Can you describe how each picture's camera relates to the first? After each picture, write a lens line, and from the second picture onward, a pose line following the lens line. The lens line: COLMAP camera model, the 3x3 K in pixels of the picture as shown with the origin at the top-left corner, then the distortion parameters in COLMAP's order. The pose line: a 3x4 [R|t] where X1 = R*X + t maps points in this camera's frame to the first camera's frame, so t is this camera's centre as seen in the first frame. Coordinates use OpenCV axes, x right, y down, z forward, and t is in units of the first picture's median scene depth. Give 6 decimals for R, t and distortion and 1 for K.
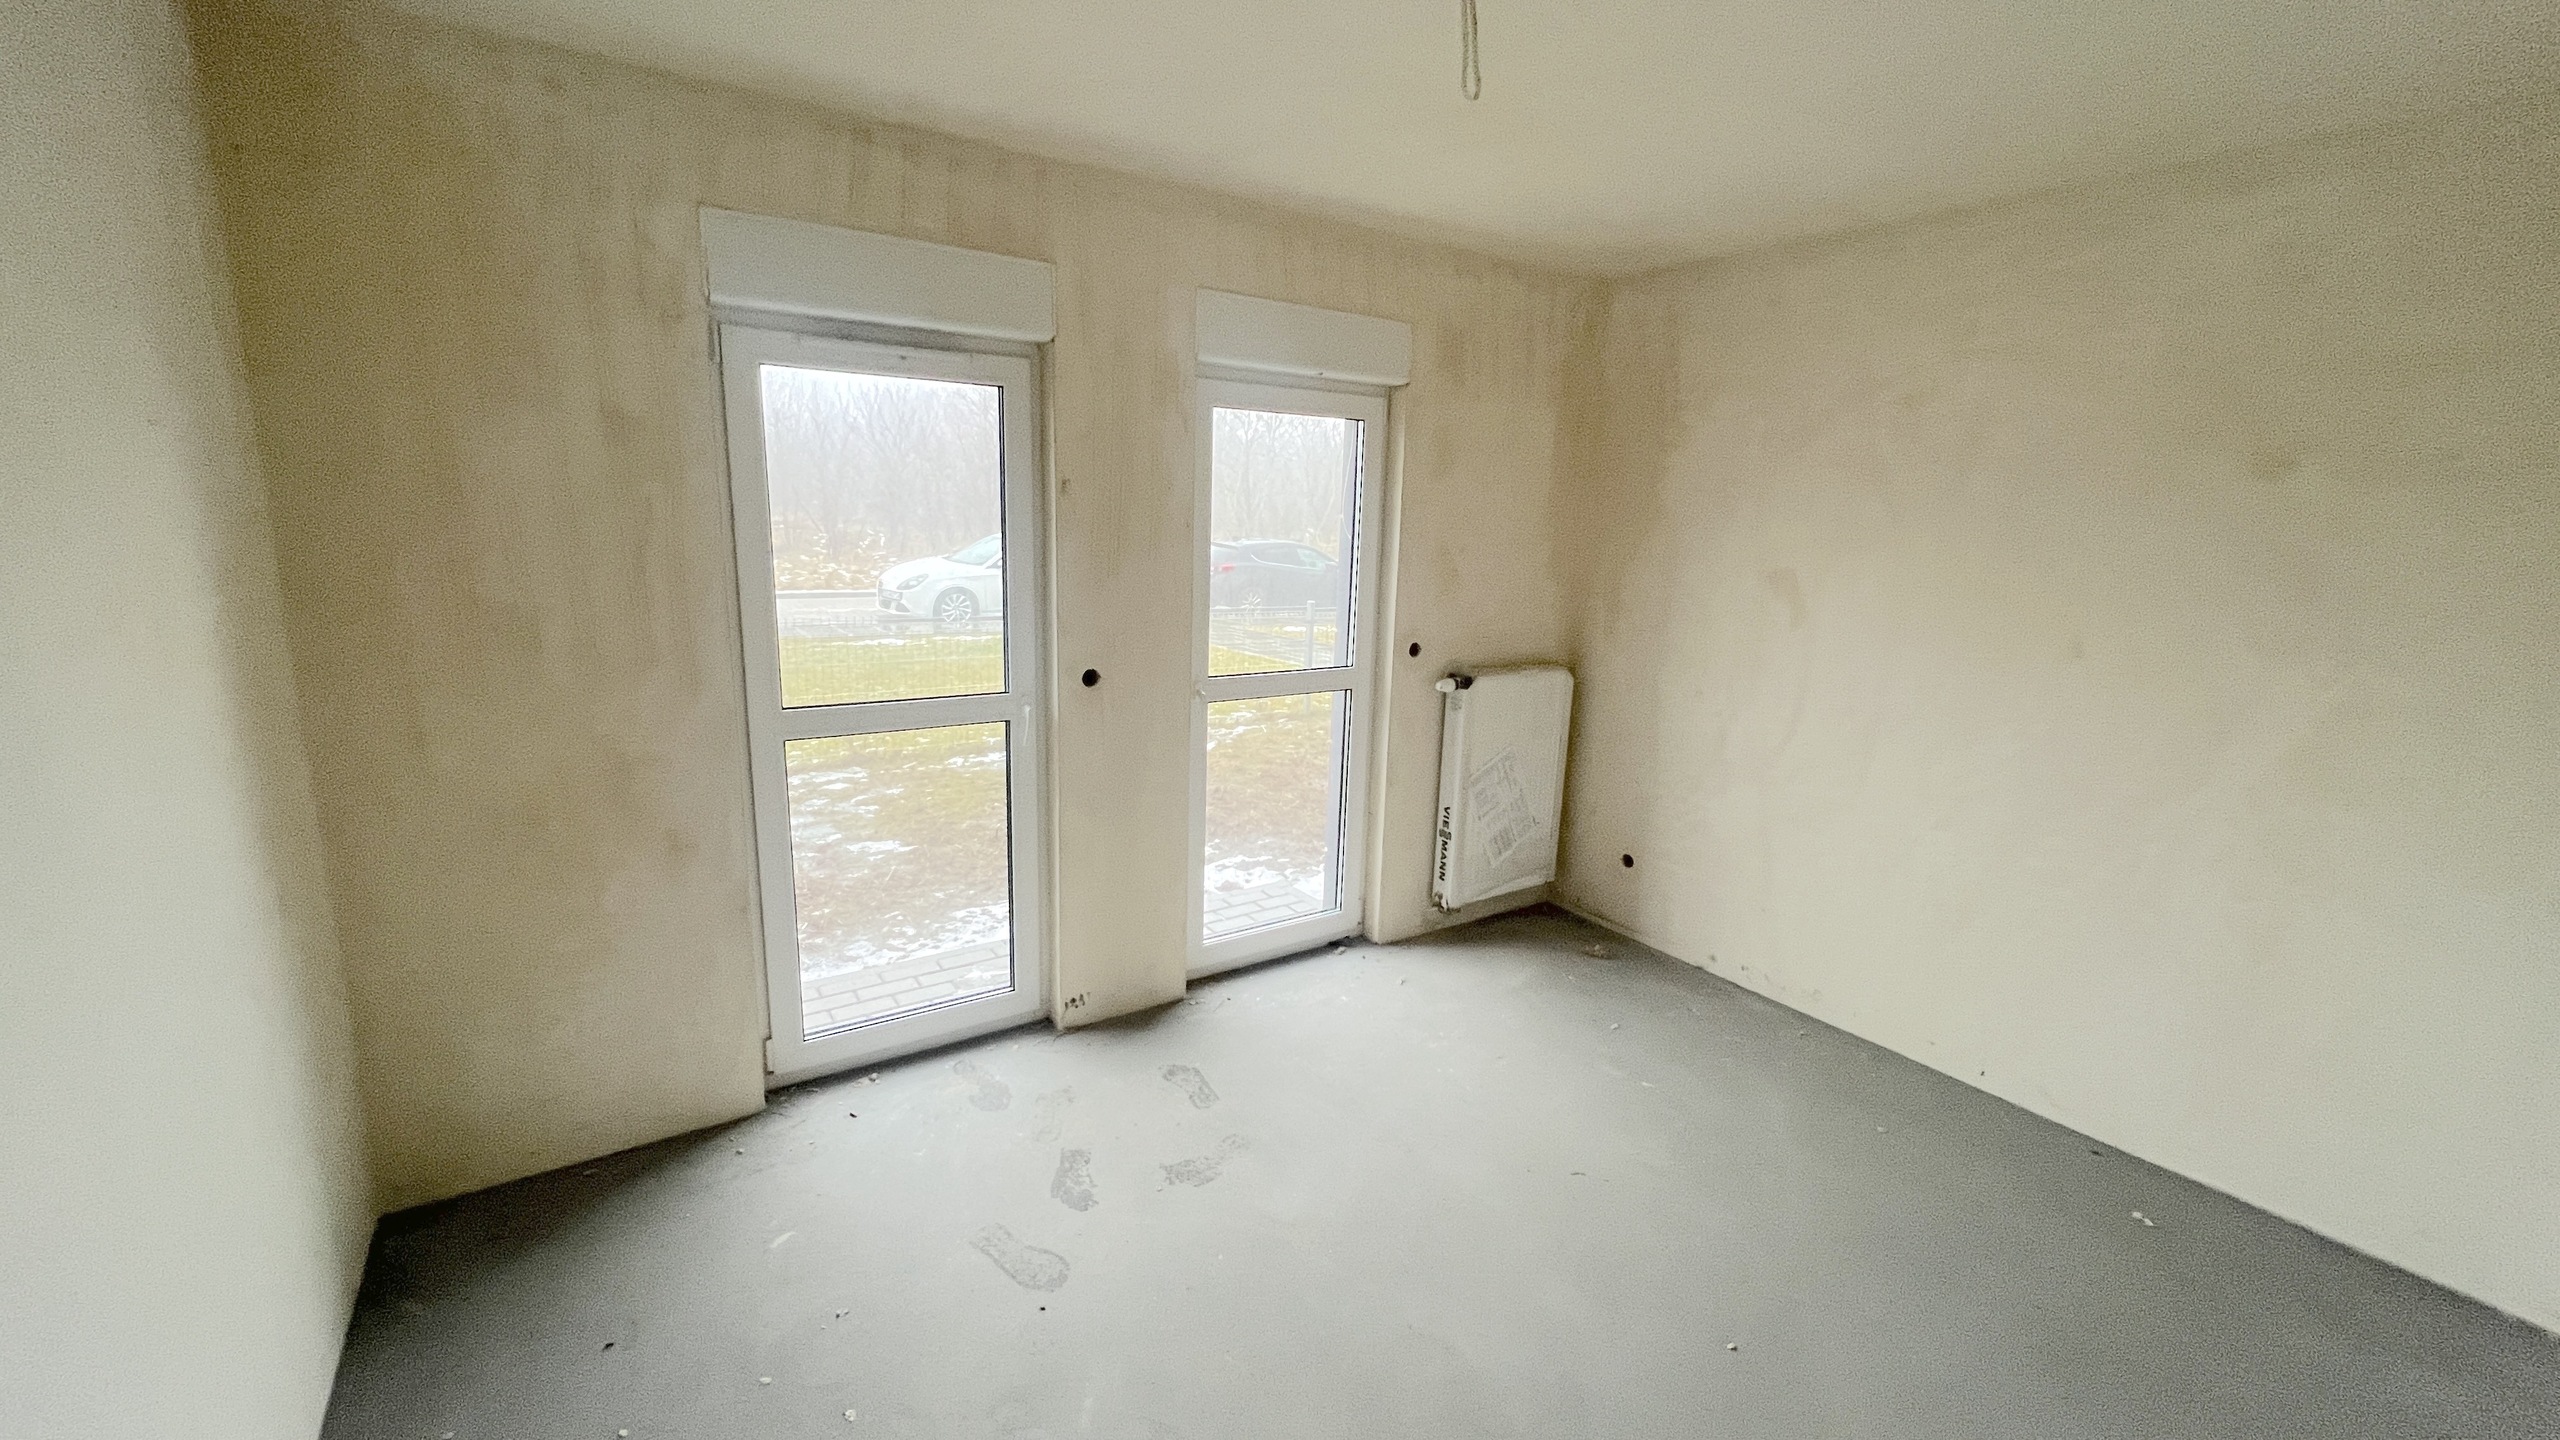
lens RADIAL K [[994.6, 0, 1283.2], [0, 994.6, 707.2], [0, 0, 1]] dist [-0.000815, 0.000044]
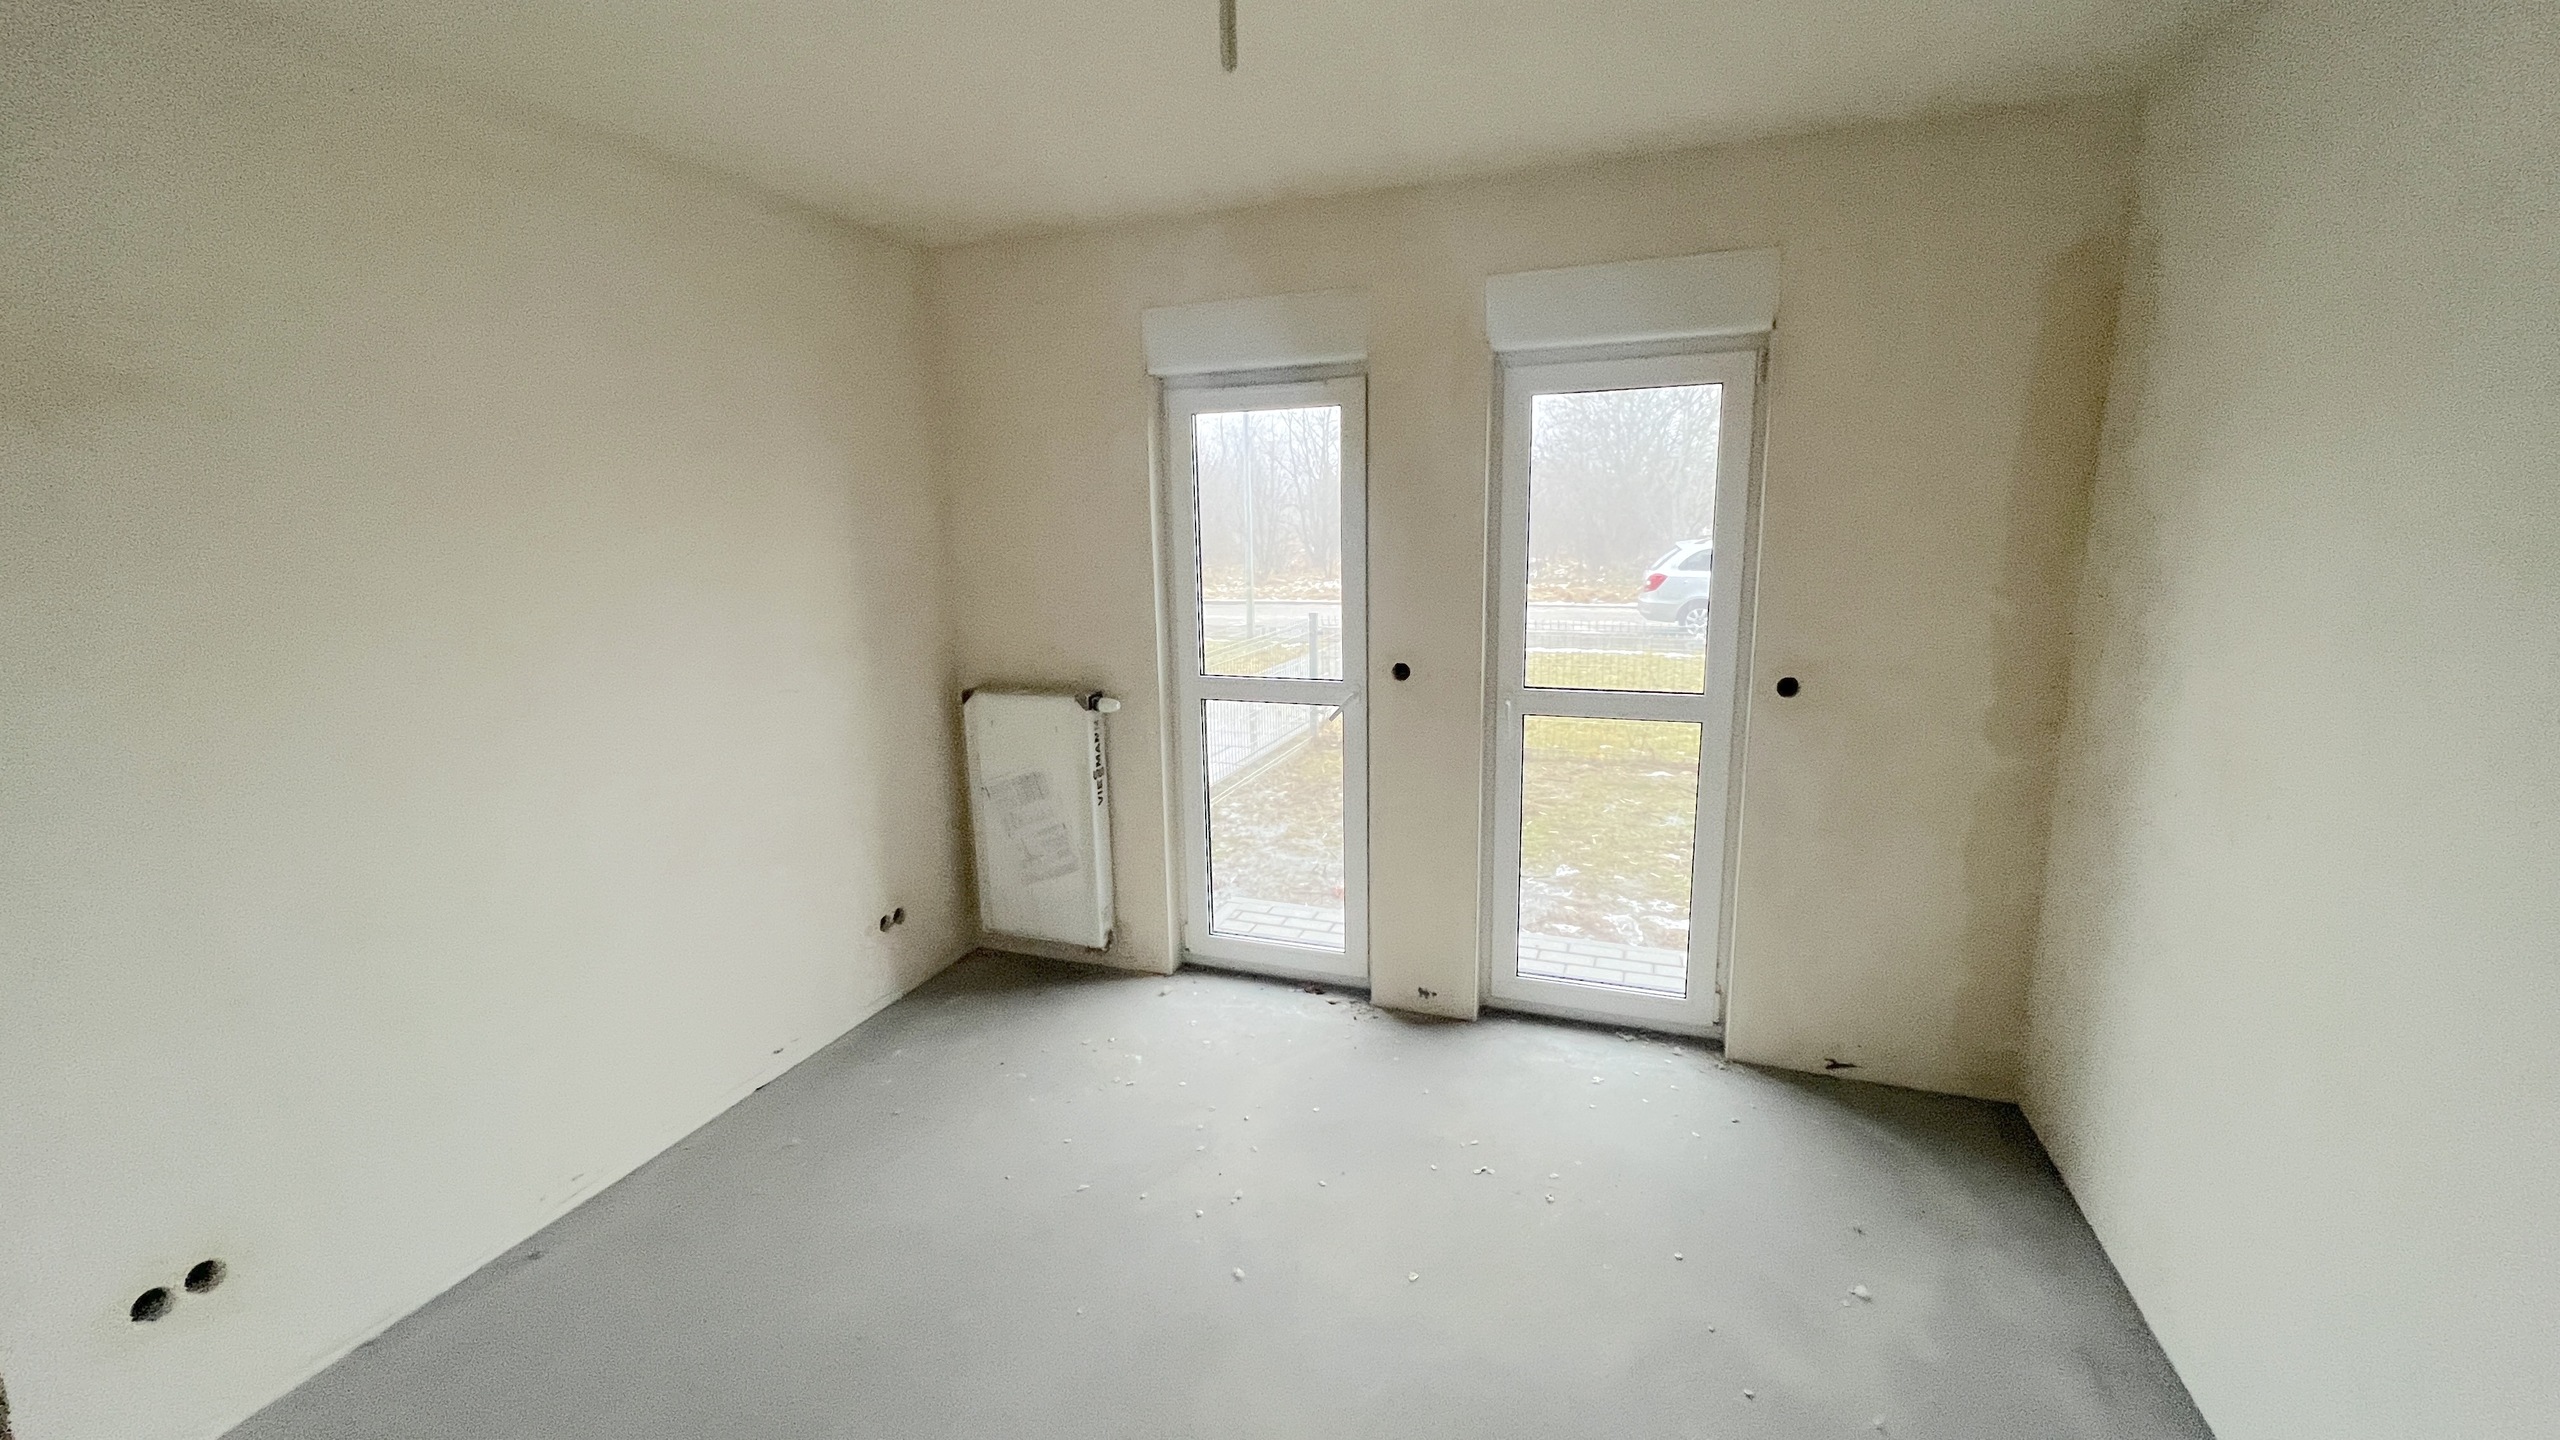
lens RADIAL K [[977.1, 0, 1275.7], [0, 977.1, 704.0], [0, 0, 1]] dist [0.000743, -0.000063]
pose [[0.595268, 0.112298, -0.795641, 0.450027], [-0.125137, 0.991061, 0.046257, -0.024775], [0.793723, 0.072029, 0.603999, 0.236196]]
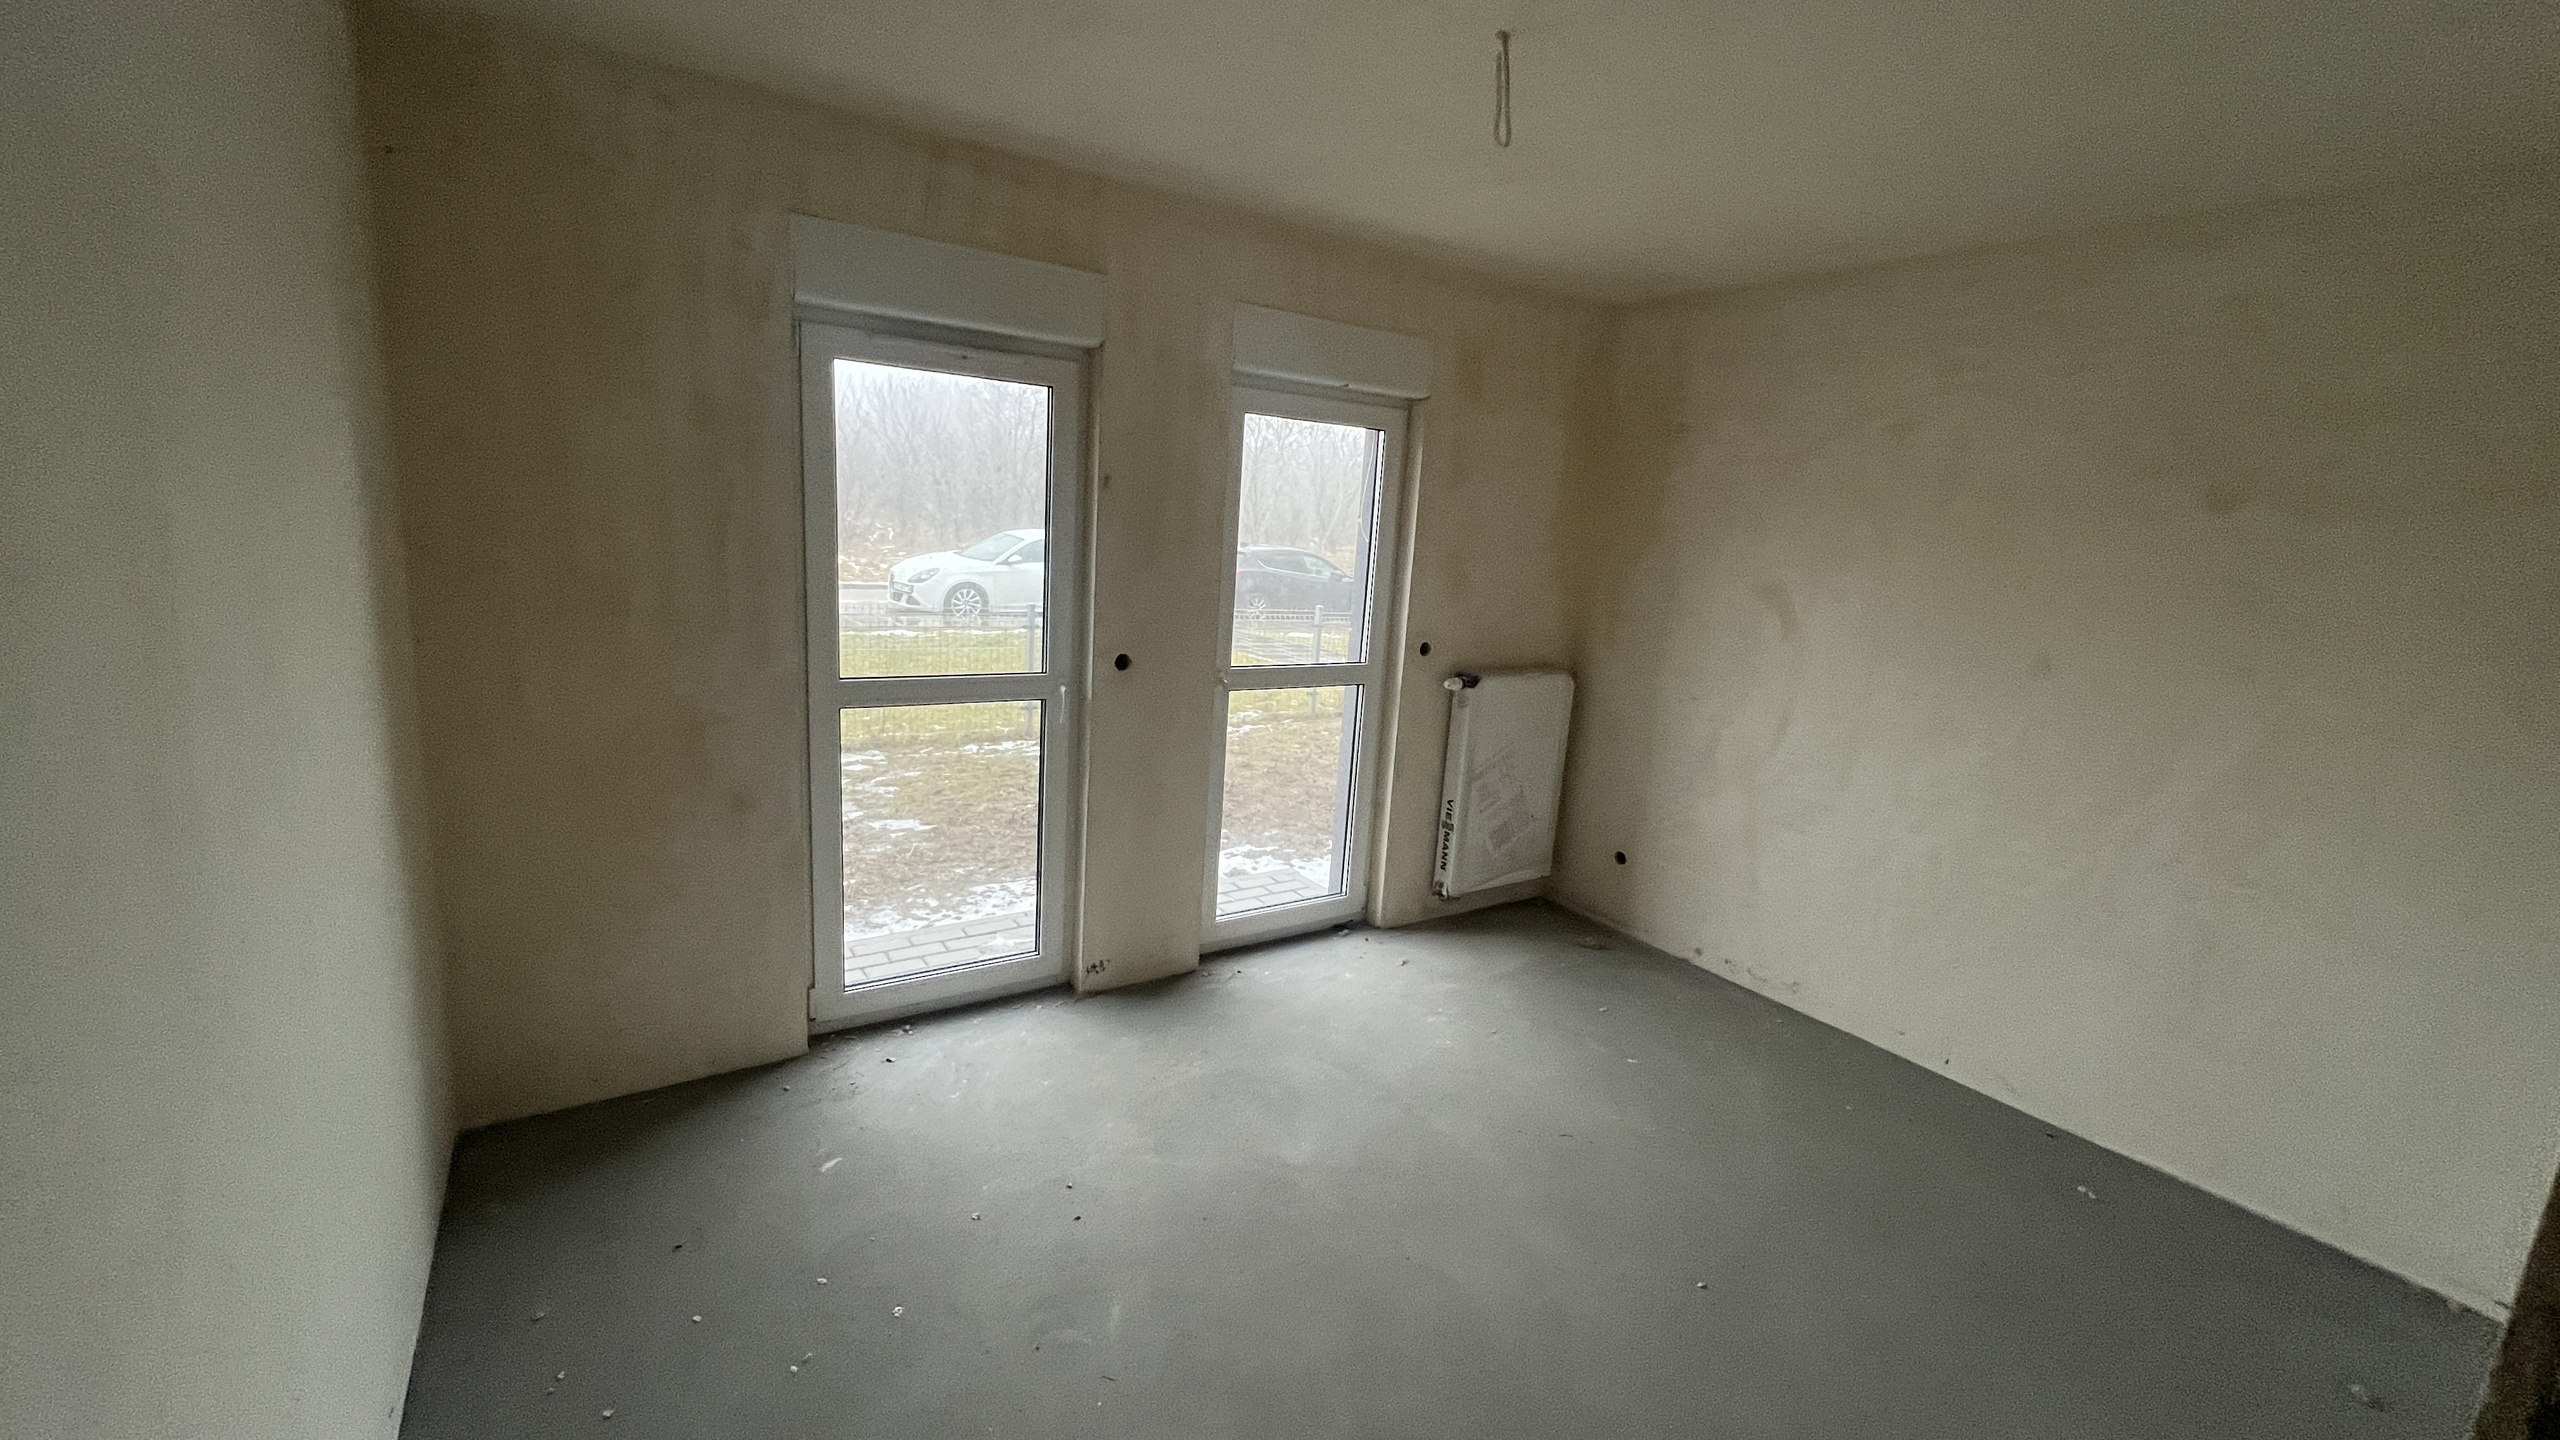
lens RADIAL K [[1016.7, 0, 1273.2], [0, 1016.7, 715.1], [0, 0, 1]] dist [0.000173, -0.000527]
pose [[0.999405, 0.034482, -0.000335, -0.025418], [-0.034483, 0.999378, -0.007414, 0.024930], [0.000080, 0.007421, 0.999972, -0.076150]]
